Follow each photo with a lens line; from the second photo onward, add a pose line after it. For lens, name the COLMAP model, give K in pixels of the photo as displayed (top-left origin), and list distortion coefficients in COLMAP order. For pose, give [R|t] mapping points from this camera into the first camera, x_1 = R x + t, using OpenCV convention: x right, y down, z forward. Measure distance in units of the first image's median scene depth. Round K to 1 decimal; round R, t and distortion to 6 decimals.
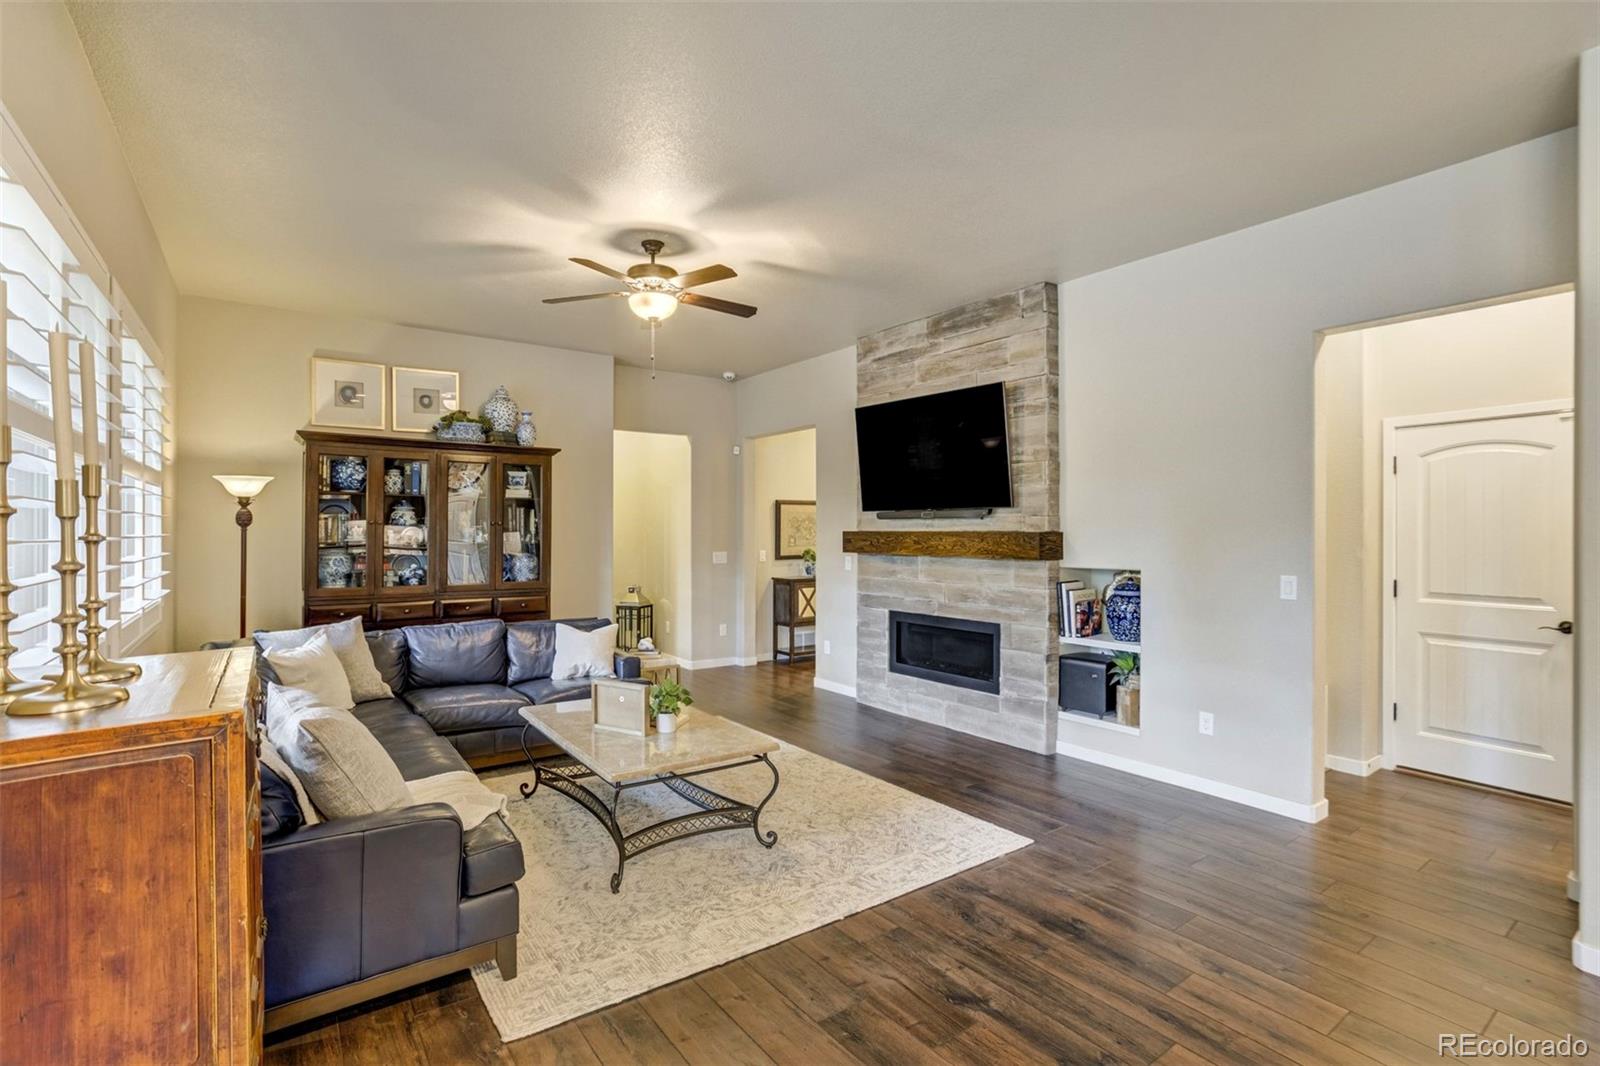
lens RADIAL K [[760.7, 0, 800.0], [0, 760.7, 533.0], [0, 0, 1]] dist [-0.055117, 0.021867]
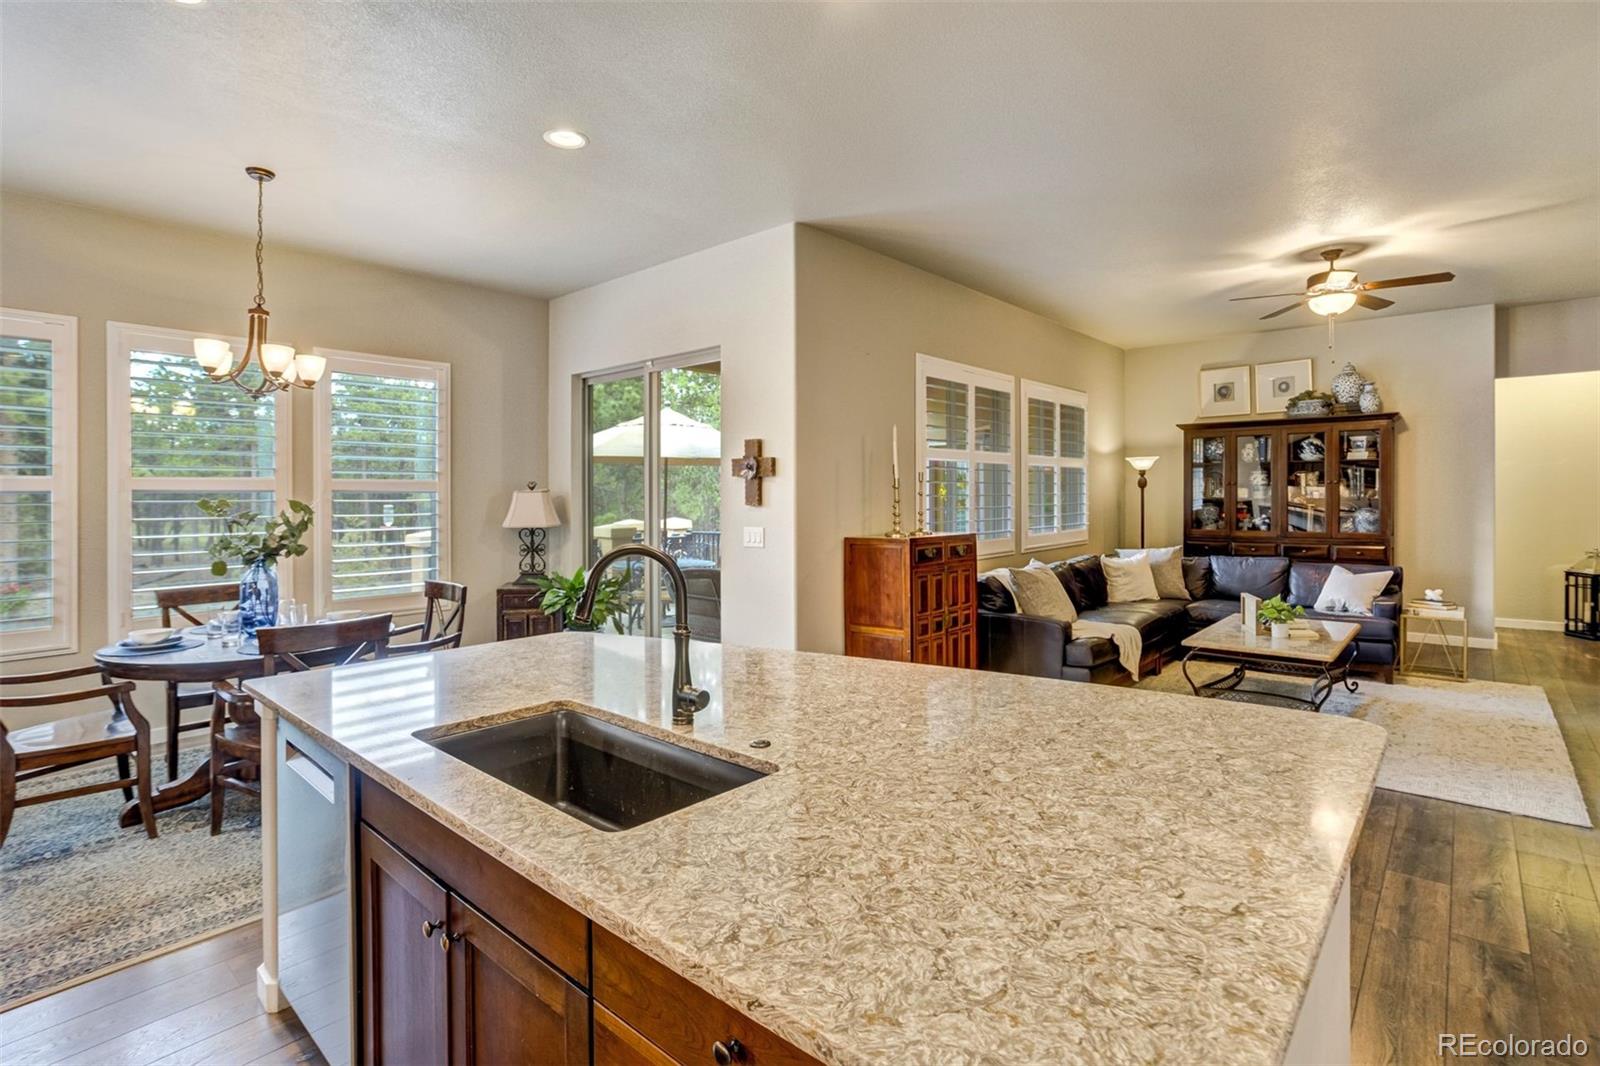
lens RADIAL K [[755.3, 0, 798.2], [0, 755.3, 498.8], [0, 0, 1]] dist [-0.048515, 0.021158]
pose [[0.205394, -0.002340, -0.978677, 0.660711], [0.006222, 0.999980, -0.001085, 0.011060], [0.978660, -0.005866, 0.205405, -0.074242]]
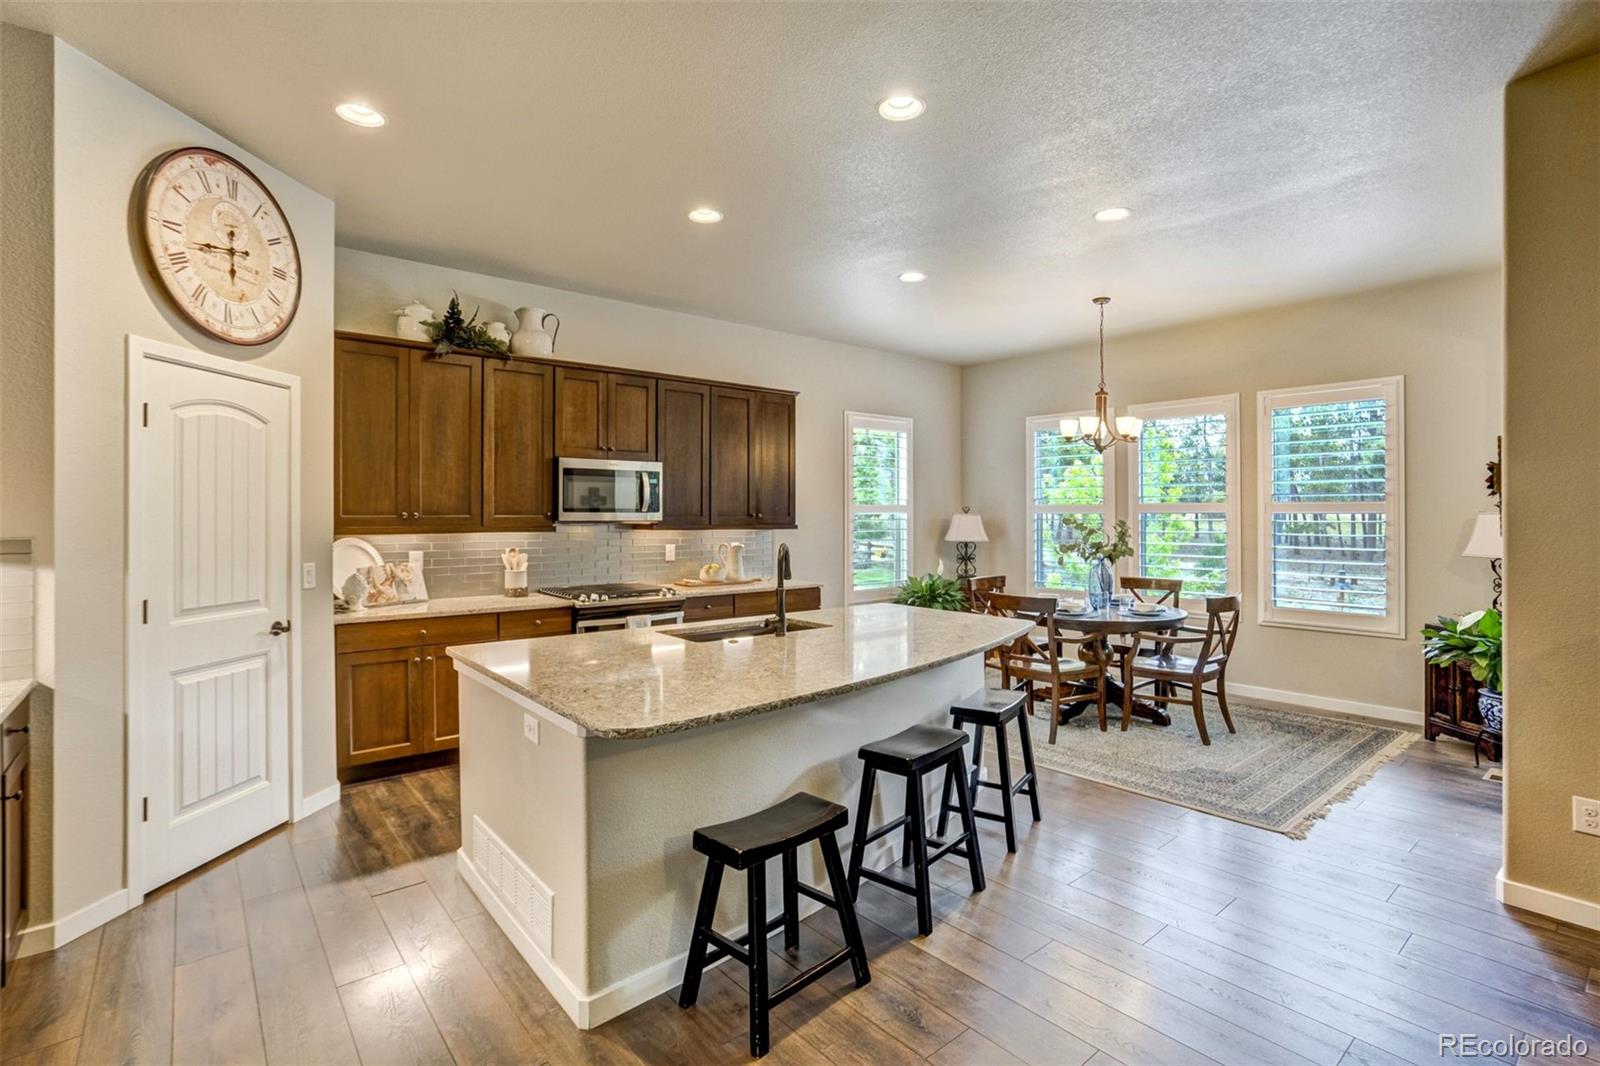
lens RADIAL K [[756.7, 0, 801.9], [0, 756.7, 521.1], [0, 0, 1]] dist [-0.045329, 0.021278]
pose [[-0.998429, -0.003397, -0.055932, 0.333134], [-0.003766, 0.999972, 0.006500, 0.002412], [0.055908, 0.006700, -0.998413, 0.627818]]
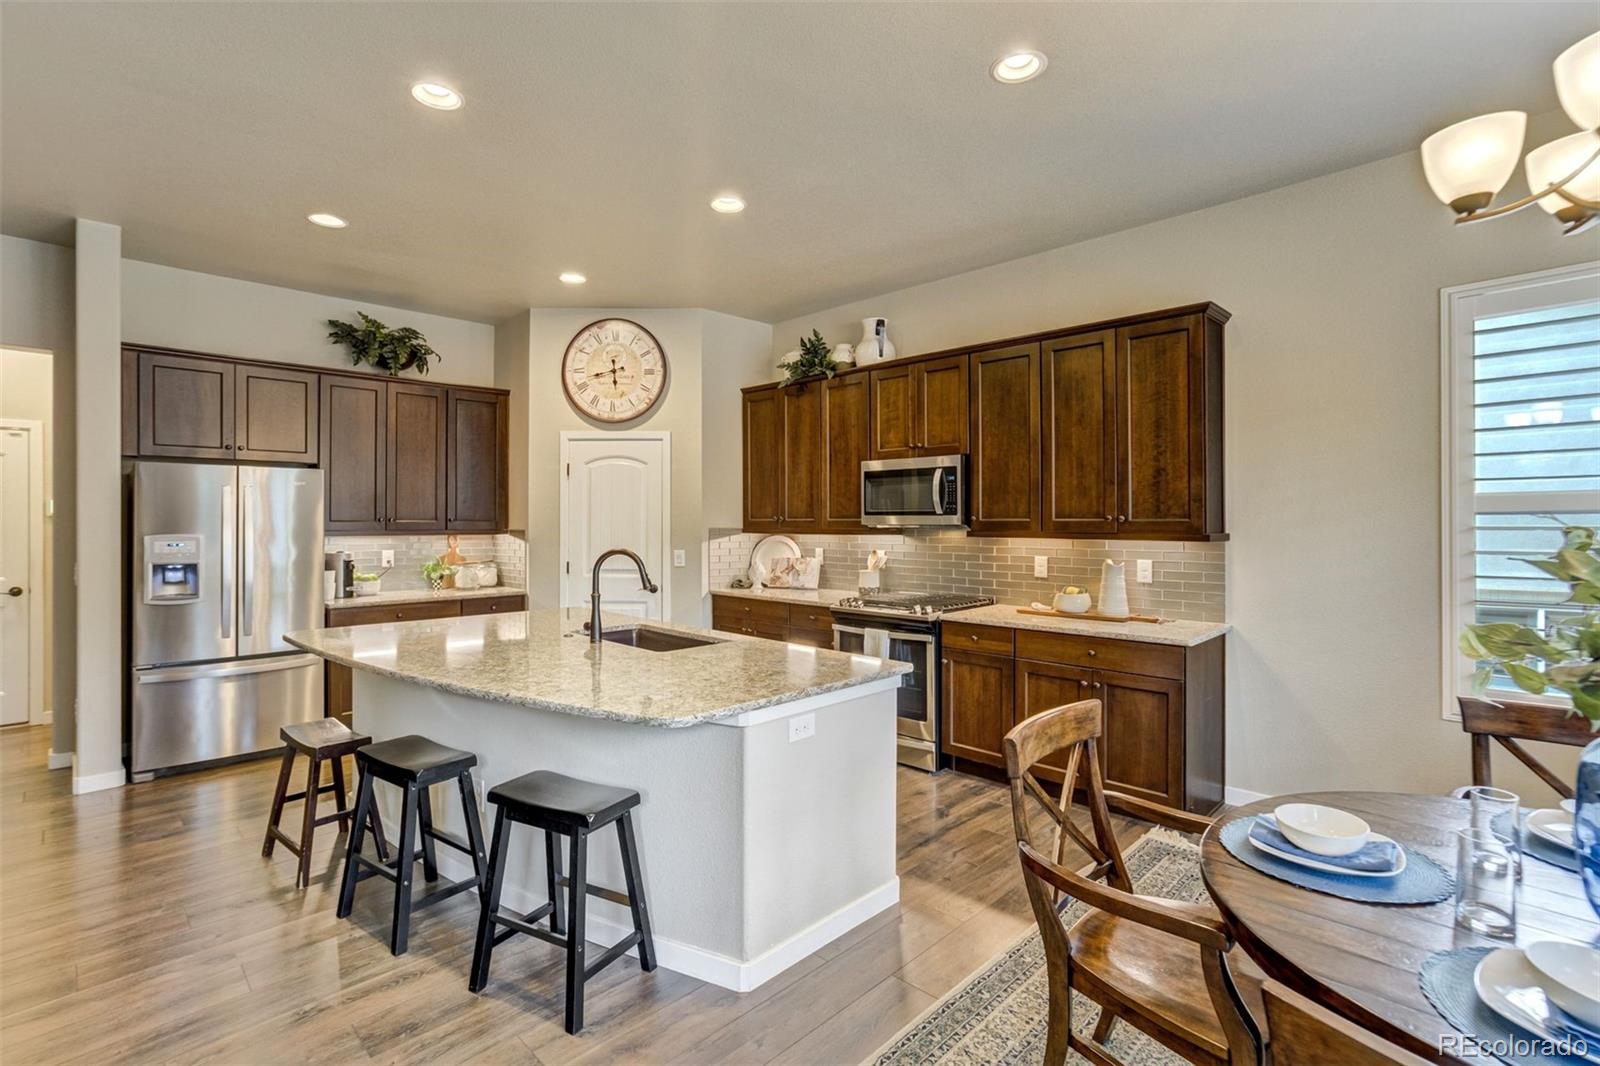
lens RADIAL K [[756.7, 0, 801.9], [0, 756.7, 521.1], [0, 0, 1]] dist [-0.045329, 0.021278]
pose [[-0.140611, -0.006160, 0.990046, -0.360144], [0.001747, 0.999978, 0.006470, -0.001127], [-0.990063, 0.002640, -0.140598, -0.125072]]
